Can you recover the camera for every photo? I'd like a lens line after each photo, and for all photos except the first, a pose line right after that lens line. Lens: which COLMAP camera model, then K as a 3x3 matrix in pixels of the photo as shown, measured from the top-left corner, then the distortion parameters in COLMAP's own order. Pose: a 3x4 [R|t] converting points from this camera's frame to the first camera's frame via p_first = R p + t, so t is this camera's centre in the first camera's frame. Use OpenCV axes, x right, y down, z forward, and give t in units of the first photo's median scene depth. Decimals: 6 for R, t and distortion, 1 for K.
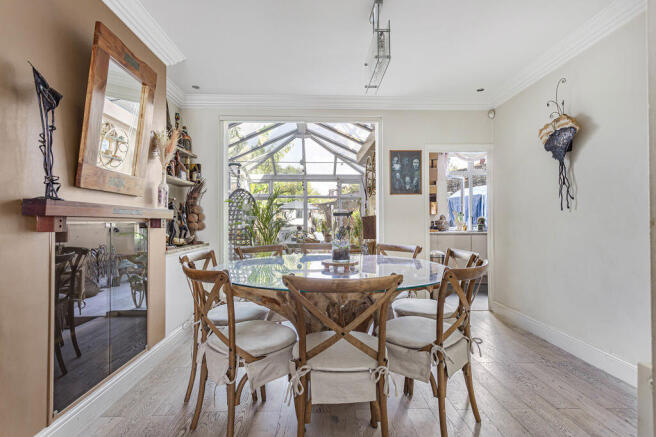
lens RADIAL K [[315.3, 0, 327.3], [0, 315.3, 218.7], [0, 0, 1]] dist [0.001494, -0.001880]
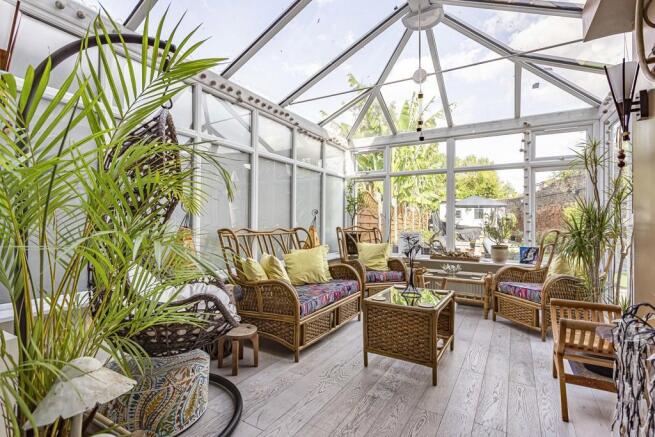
lens RADIAL K [[314.9, 0, 325.3], [0, 314.9, 220.5], [0, 0, 1]] dist [0.001494, -0.001880]
pose [[0.850958, 0.006423, -0.525194, 0.061198], [-0.005942, 0.999979, 0.002603, 0.031454], [0.525200, 0.000905, 0.850978, 1.004363]]
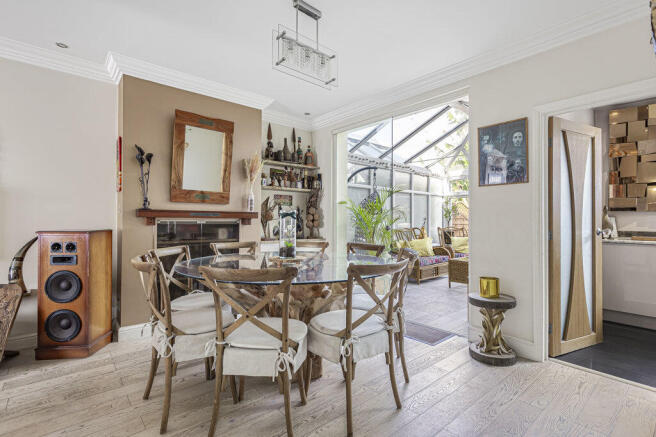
lens RADIAL K [[315.3, 0, 326.6], [0, 315.3, 219.5], [0, 0, 1]] dist [0.001494, -0.001880]
pose [[0.643419, -0.001114, -0.765514, 0.544286], [0.004910, 0.999984, 0.002672, 0.001137], [0.765499, -0.005478, 0.643414, 0.223615]]
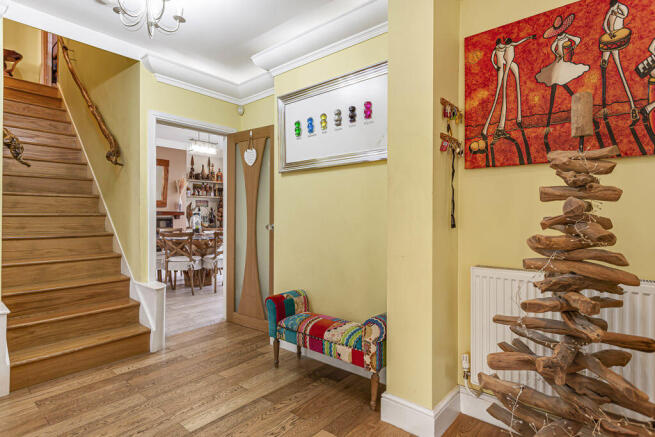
lens RADIAL K [[347.5, 0, 328.1], [0, 347.5, 215.6], [0, 0, 1]] dist [0.005037, 0.000587]
pose [[0.755627, -0.000539, -0.655002, 1.436904], [0.006107, 0.999962, 0.006223, -0.005544], [0.654973, -0.008702, 0.755602, -0.201137]]
